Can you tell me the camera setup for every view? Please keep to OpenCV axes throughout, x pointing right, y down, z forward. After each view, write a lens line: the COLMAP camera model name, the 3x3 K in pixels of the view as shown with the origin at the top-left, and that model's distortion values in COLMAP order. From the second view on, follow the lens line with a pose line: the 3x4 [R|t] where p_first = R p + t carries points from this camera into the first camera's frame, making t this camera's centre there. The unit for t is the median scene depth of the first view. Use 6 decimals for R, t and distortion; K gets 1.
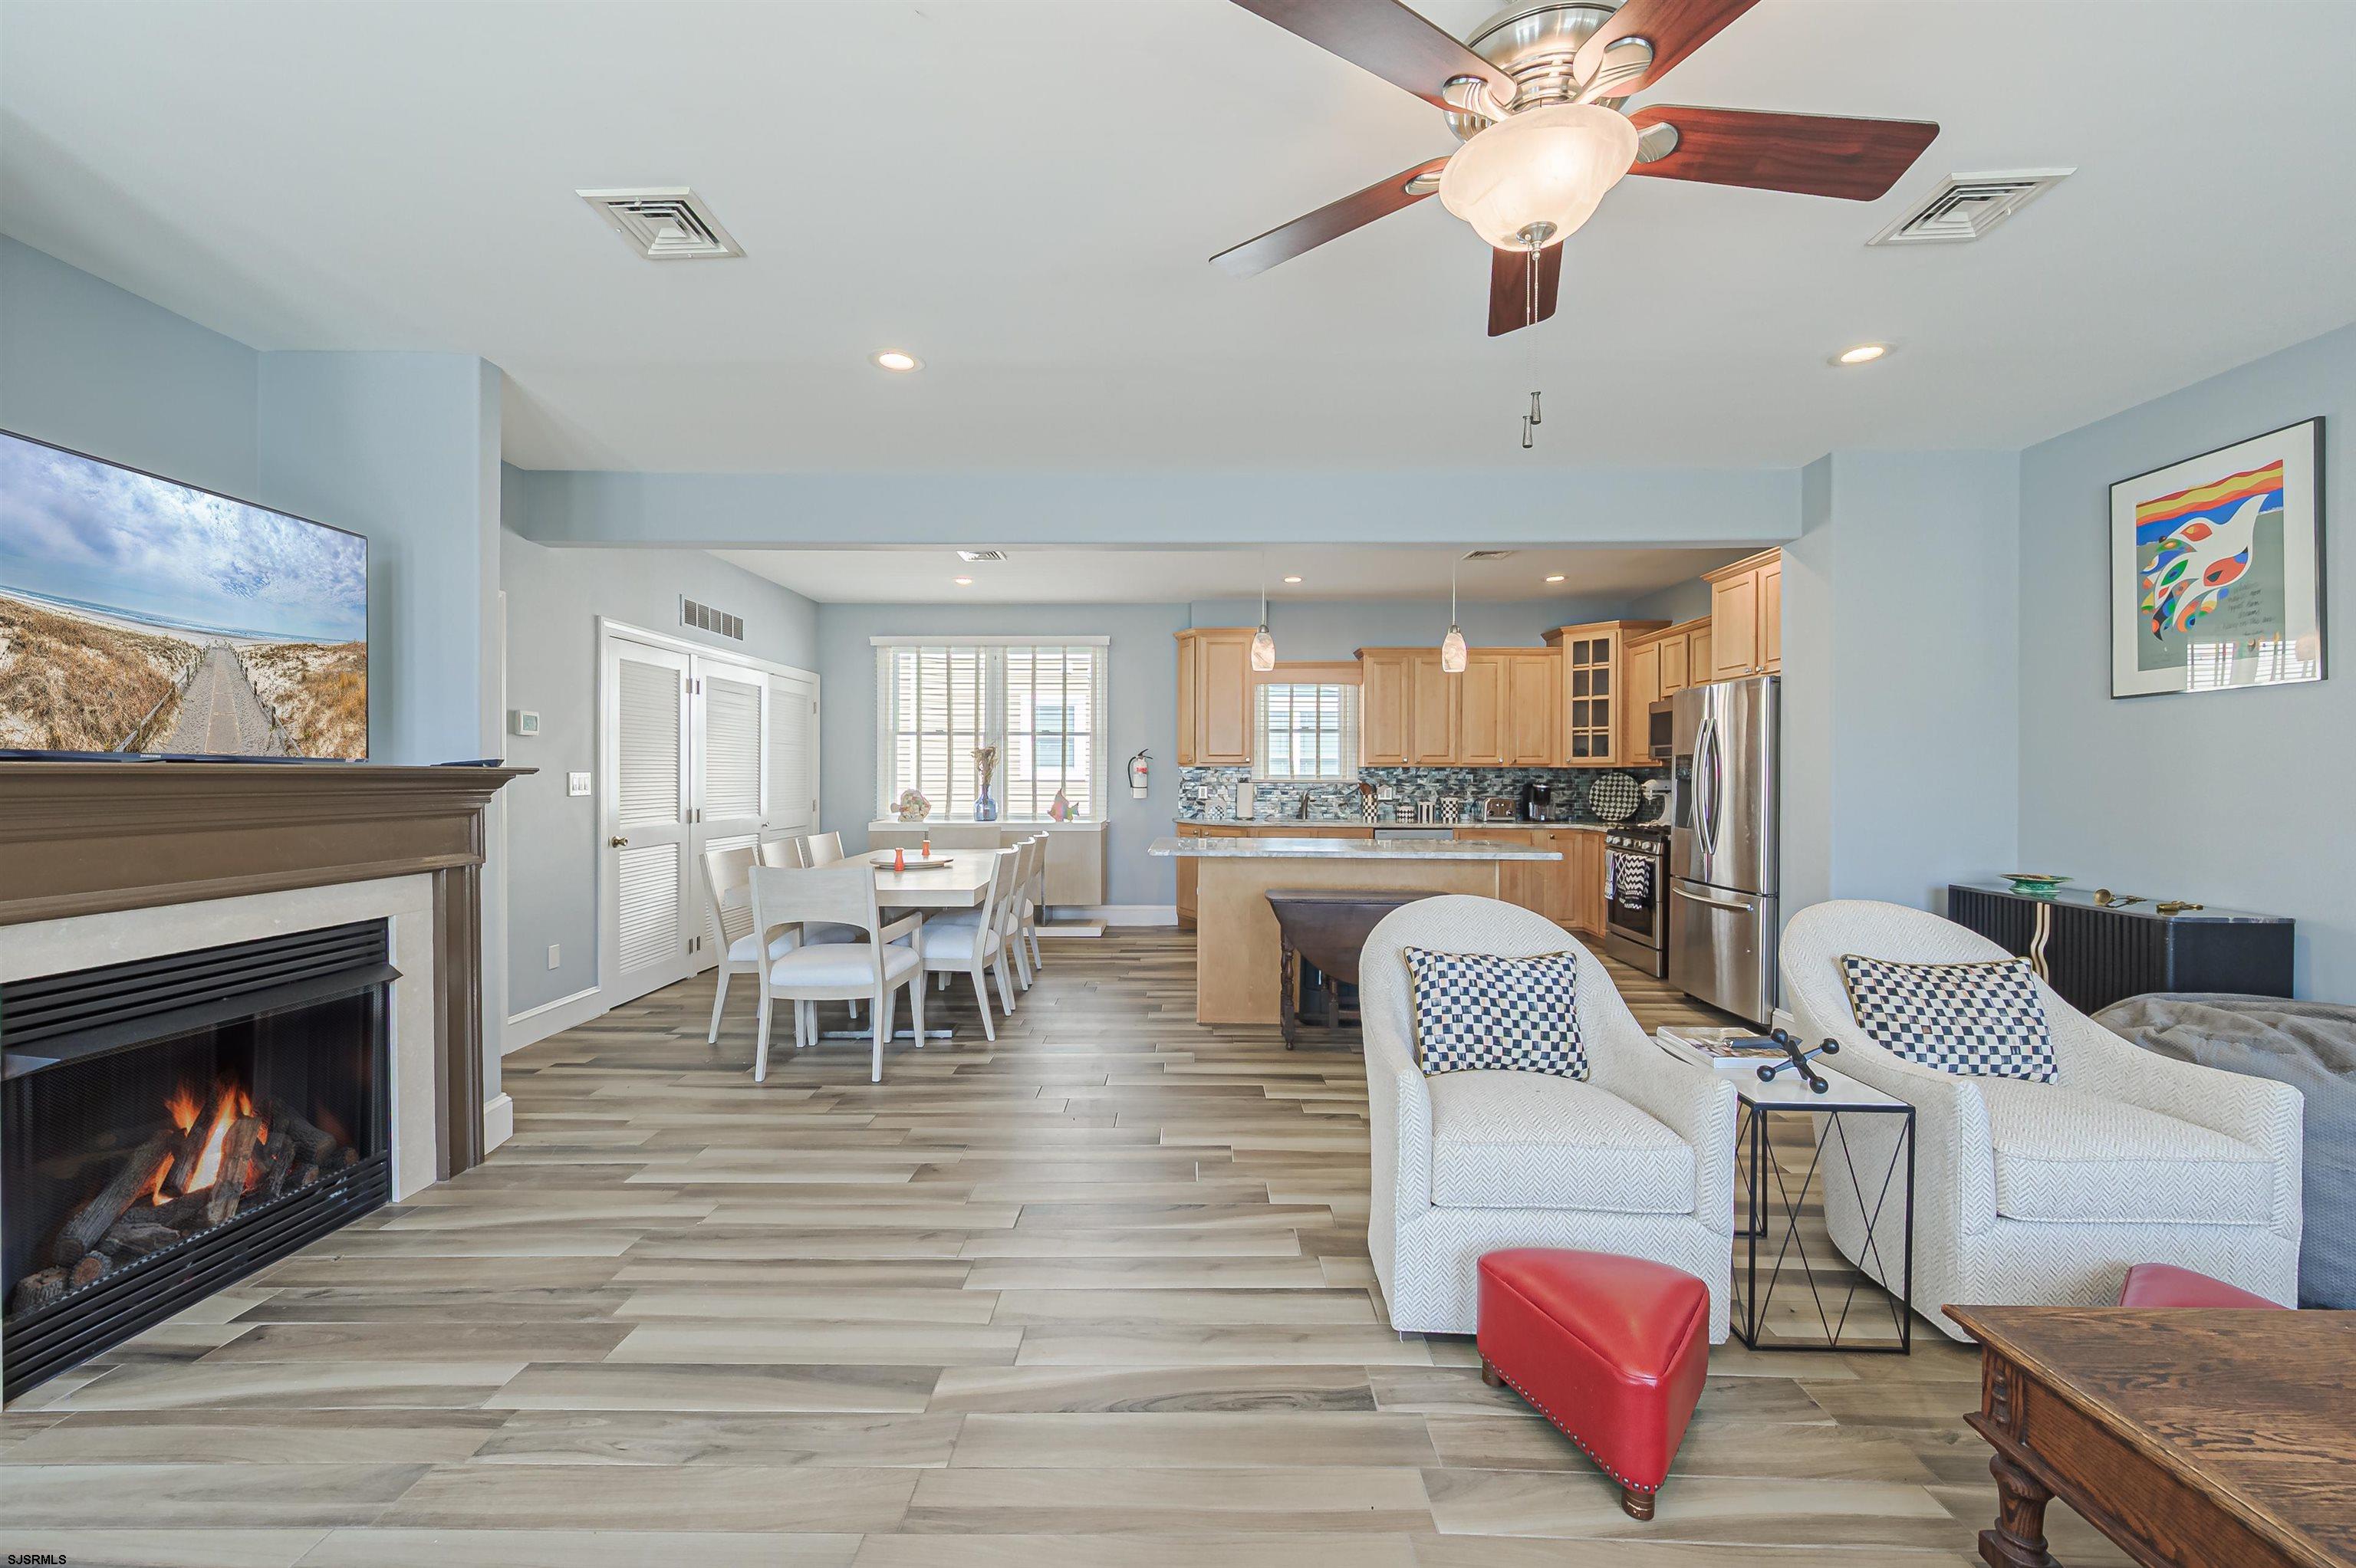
lens RADIAL K [[929.2, 0, 1177.3], [0, 929.2, 782.2], [0, 0, 1]] dist [-0.001018, -0.000017]
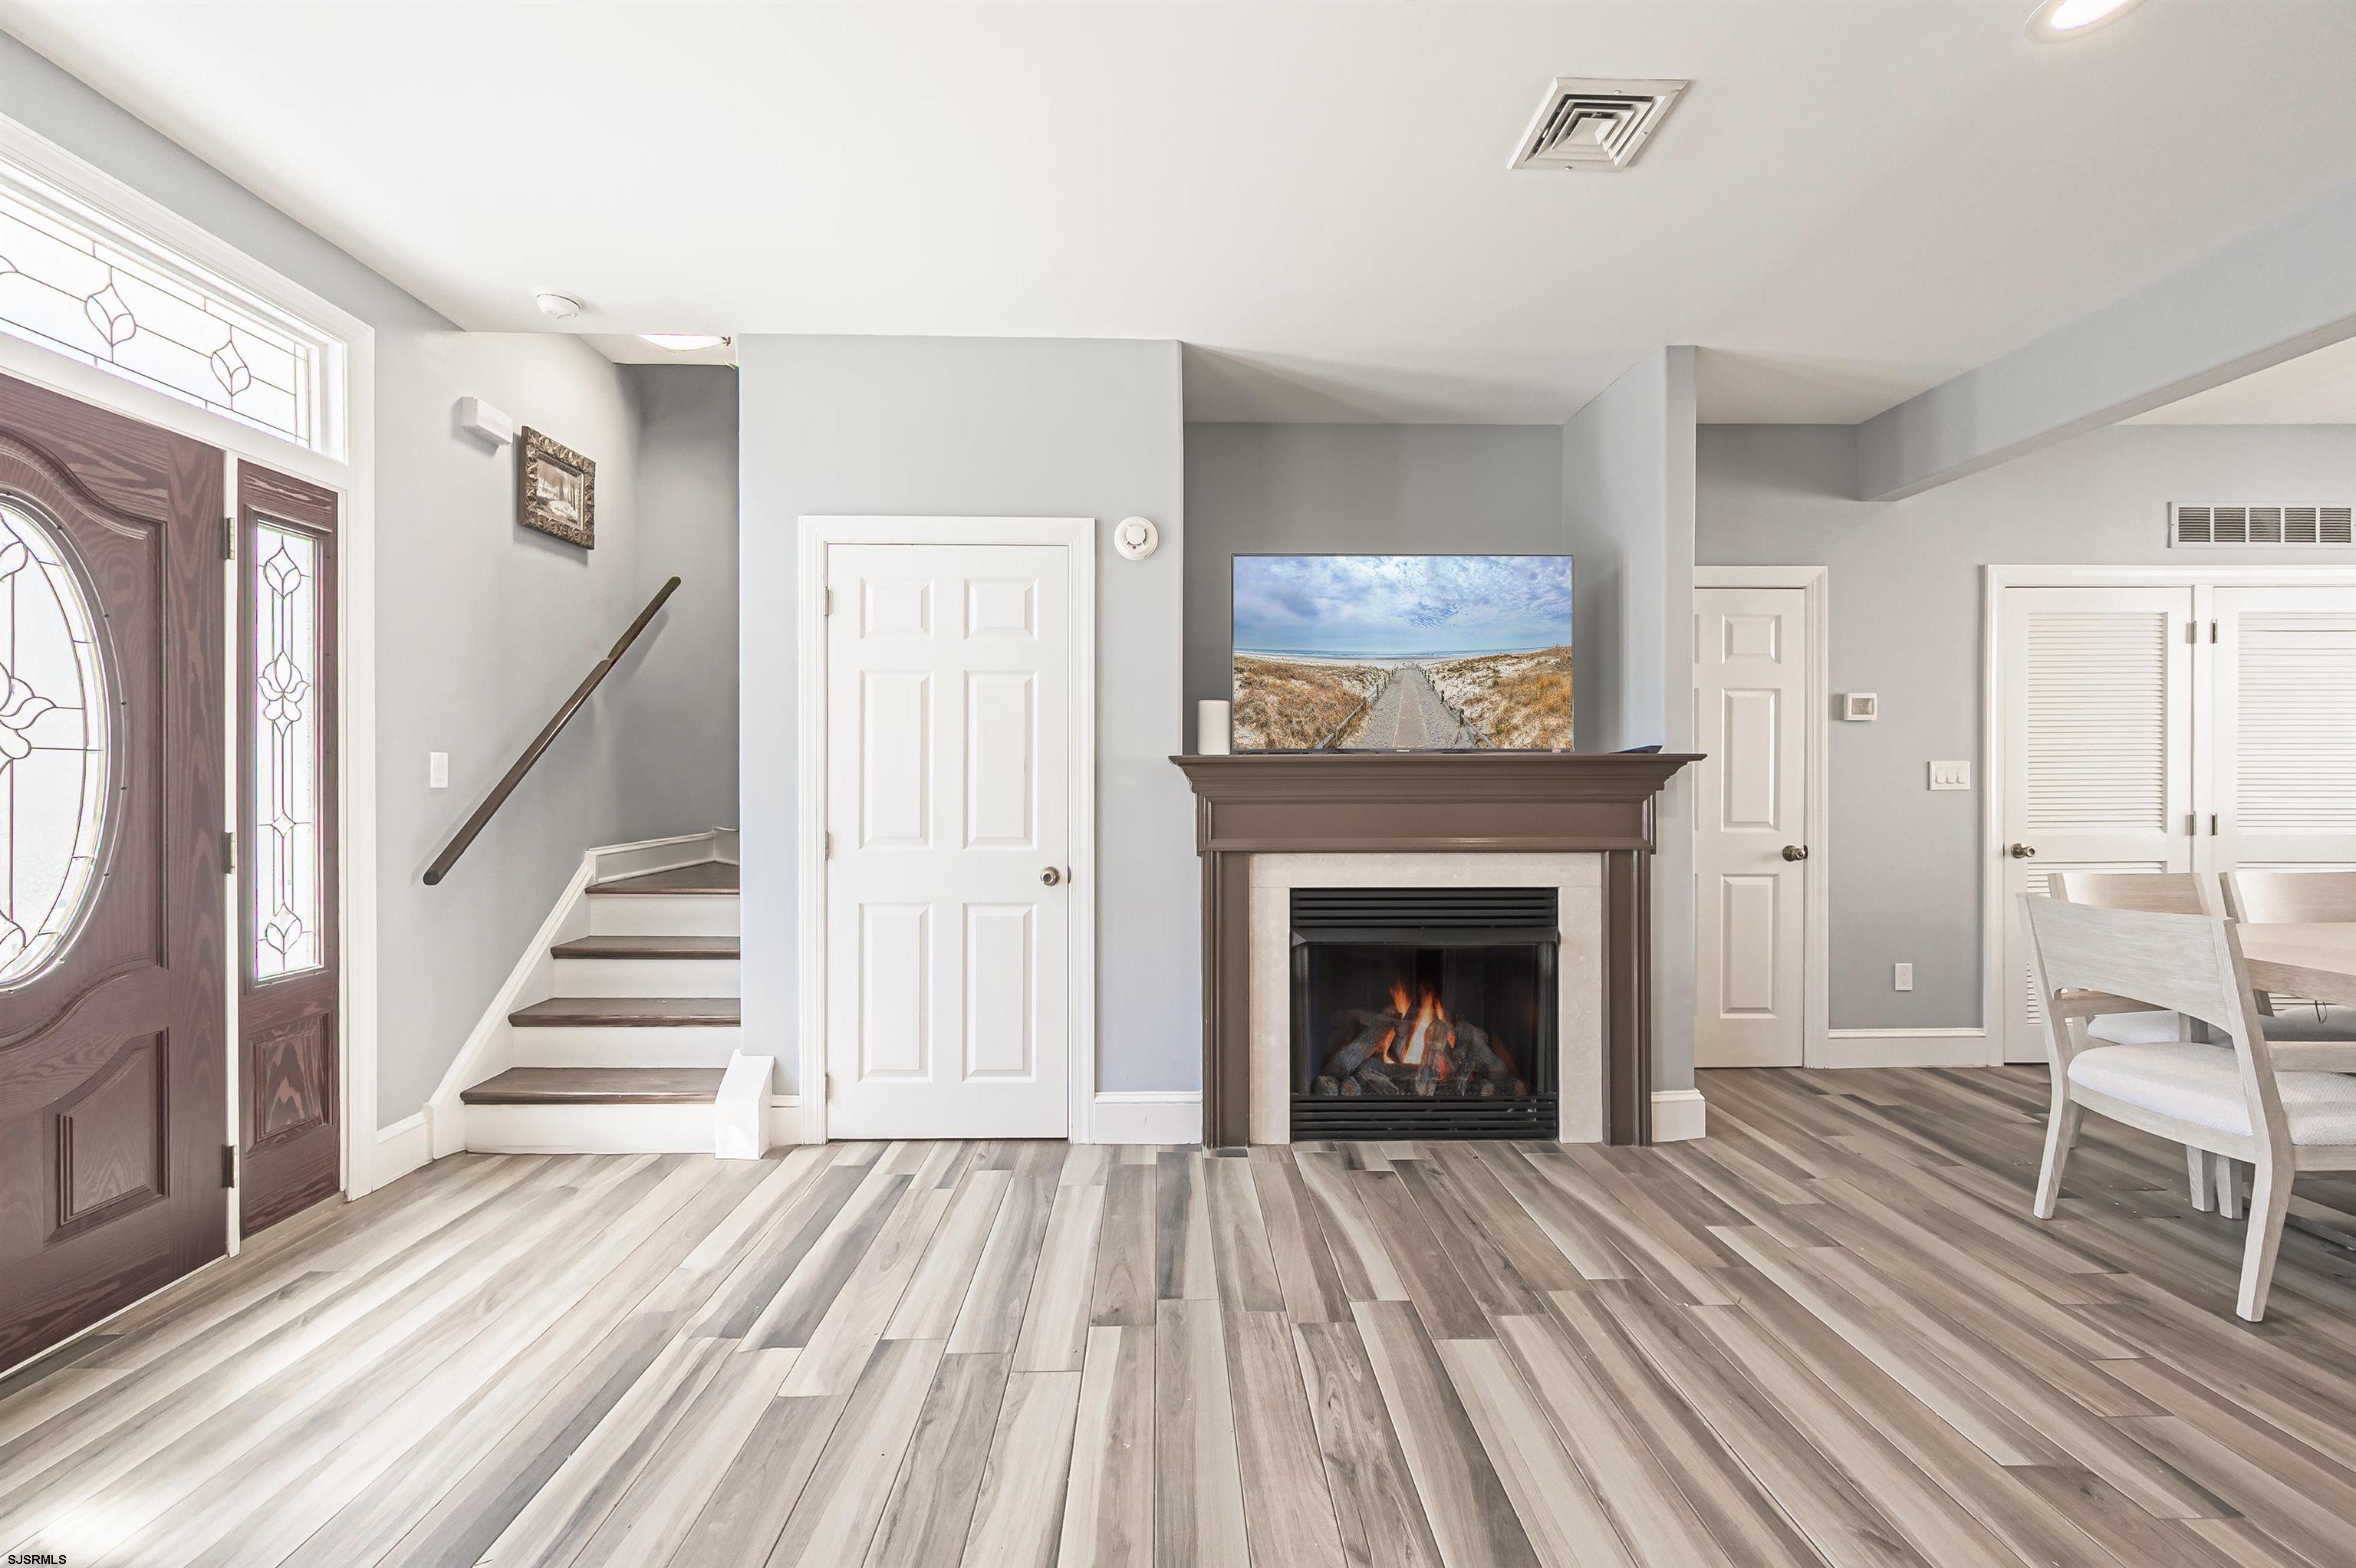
lens RADIAL K [[929.2, 0, 1172.0], [0, 929.2, 784.5], [0, 0, 1]] dist [-0.001018, -0.000017]
pose [[0.033473, 0.002757, -0.999436, 0.210672], [-0.005502, 0.999982, 0.002574, 0.015622], [0.999424, 0.005413, 0.033487, 0.394430]]
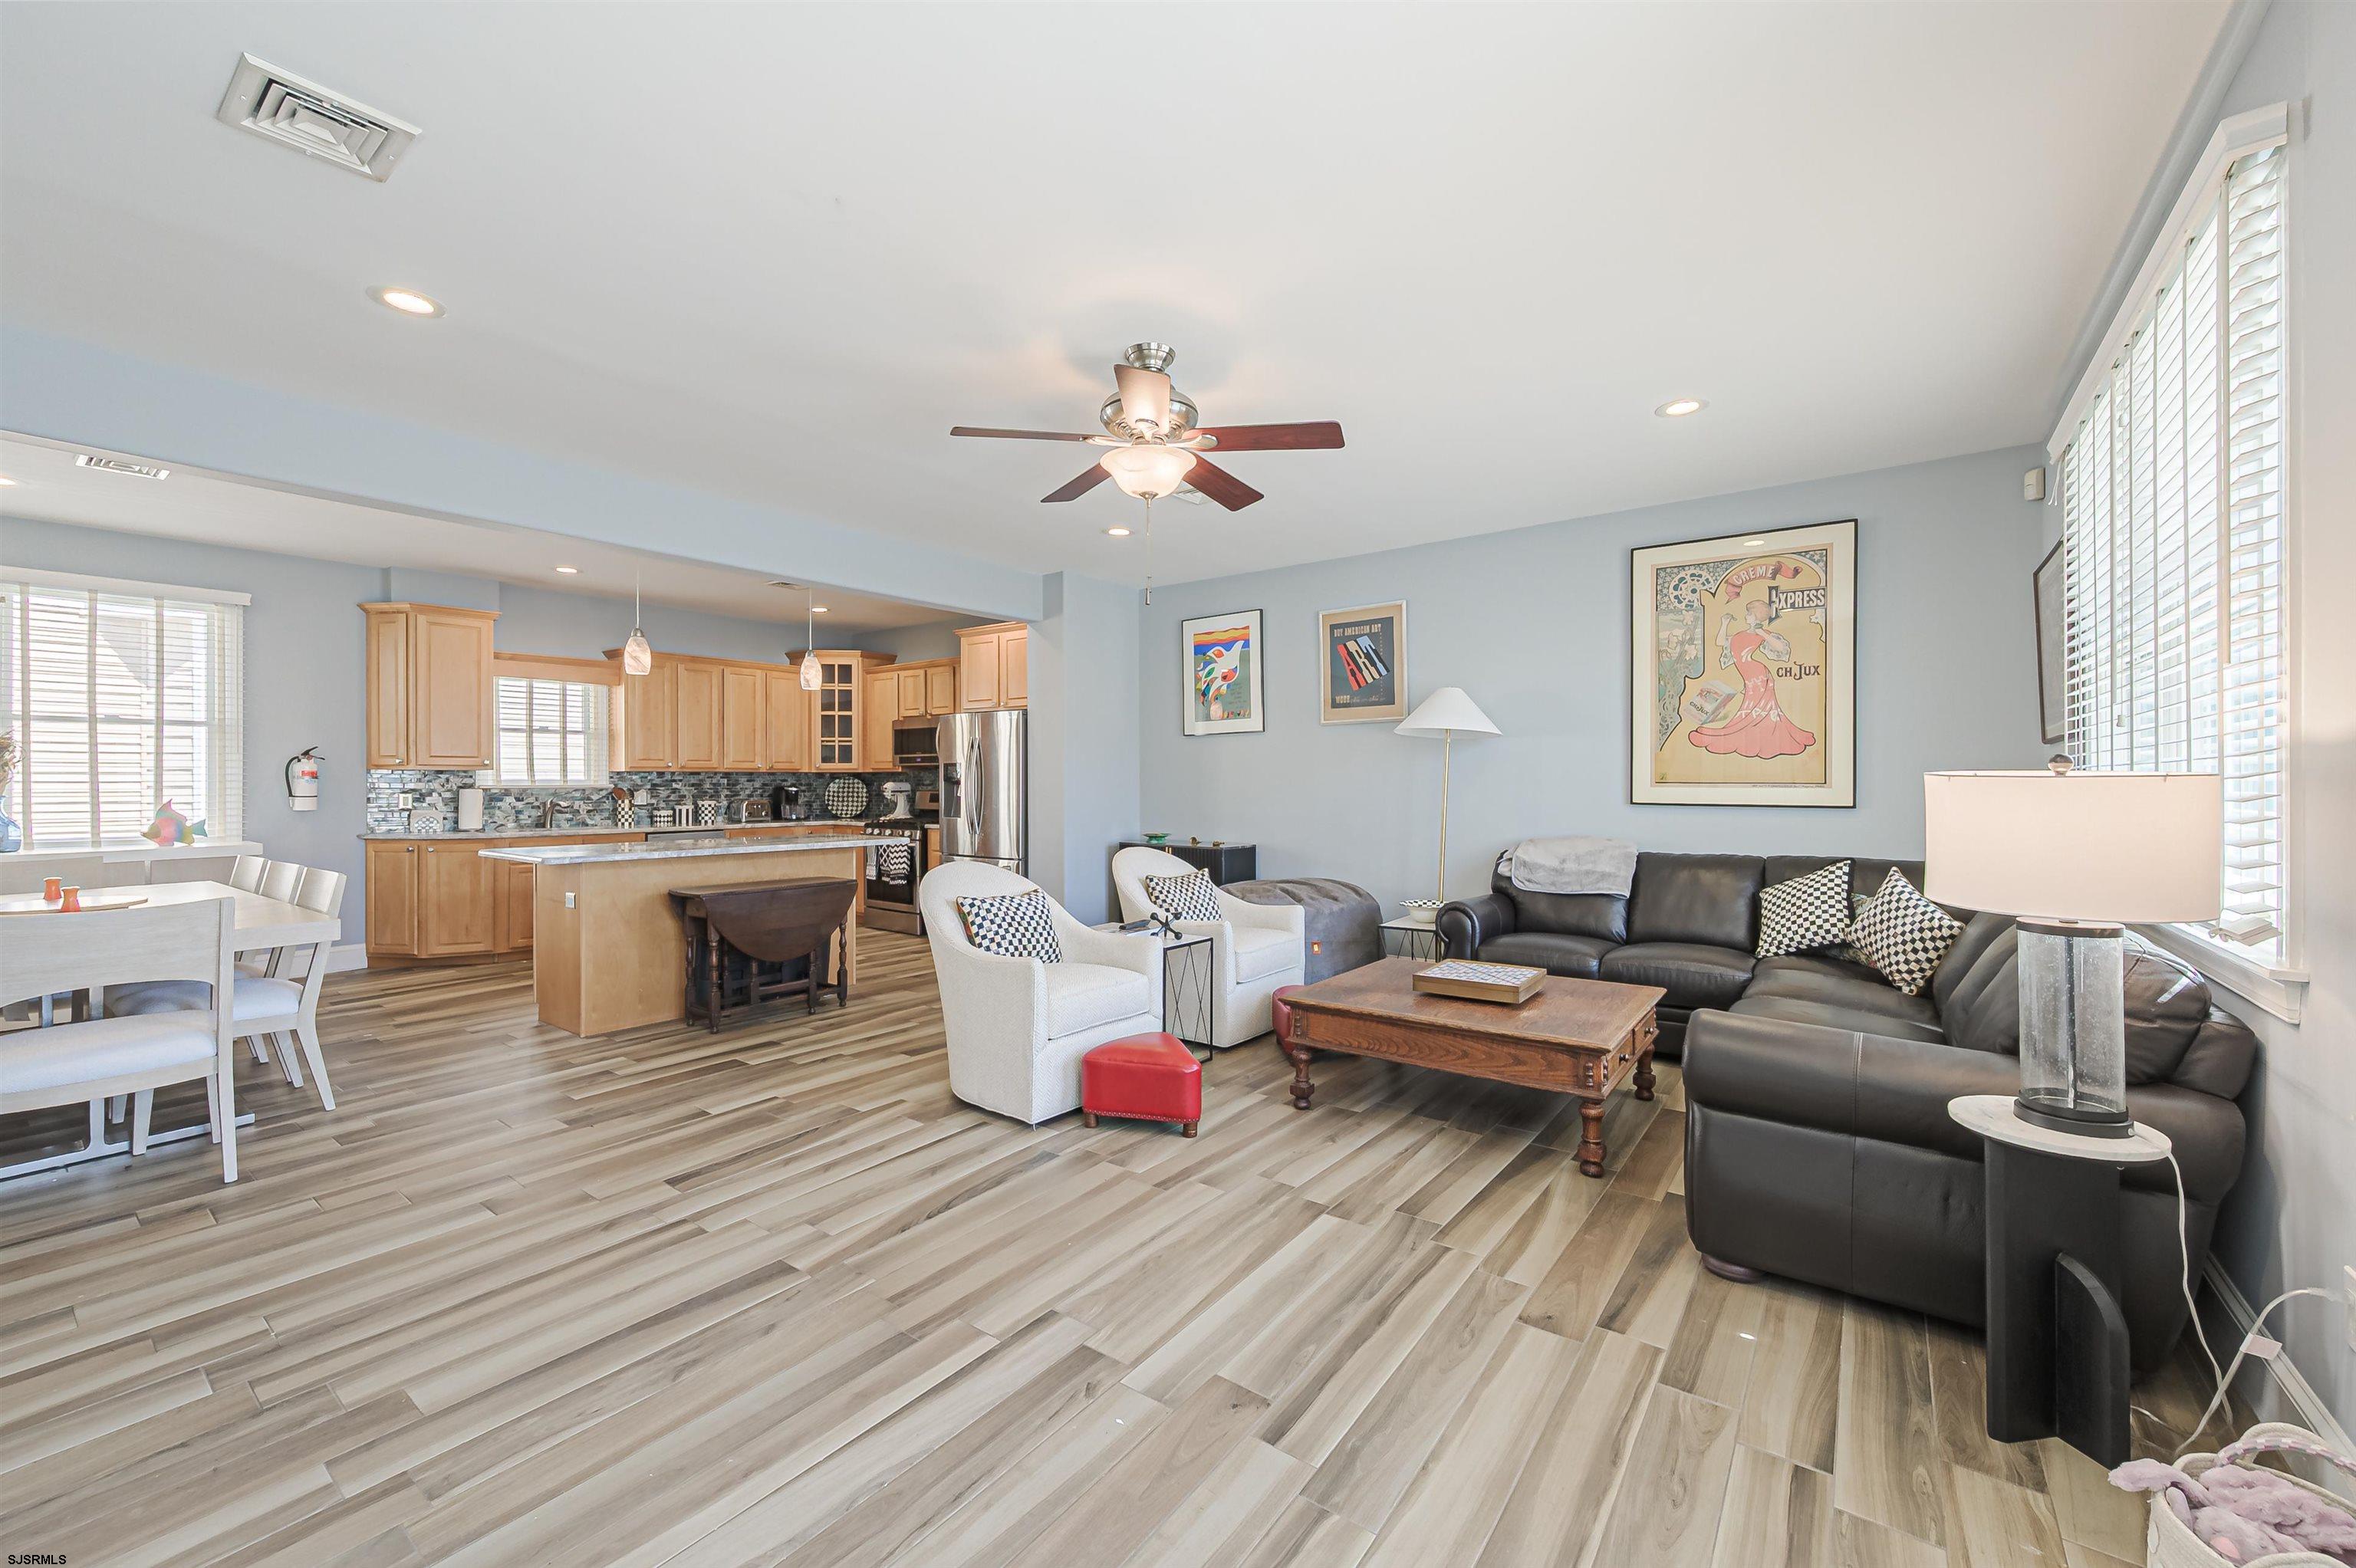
lens RADIAL K [[929.2, 0, 1176.0], [0, 929.2, 779.3], [0, 0, 1]] dist [-0.001018, -0.000017]
pose [[0.587018, -0.002800, 0.809569, -0.533115], [0.010697, 0.999934, -0.004298, 0.005398], [-0.809503, 0.011183, 0.587009, -0.081802]]
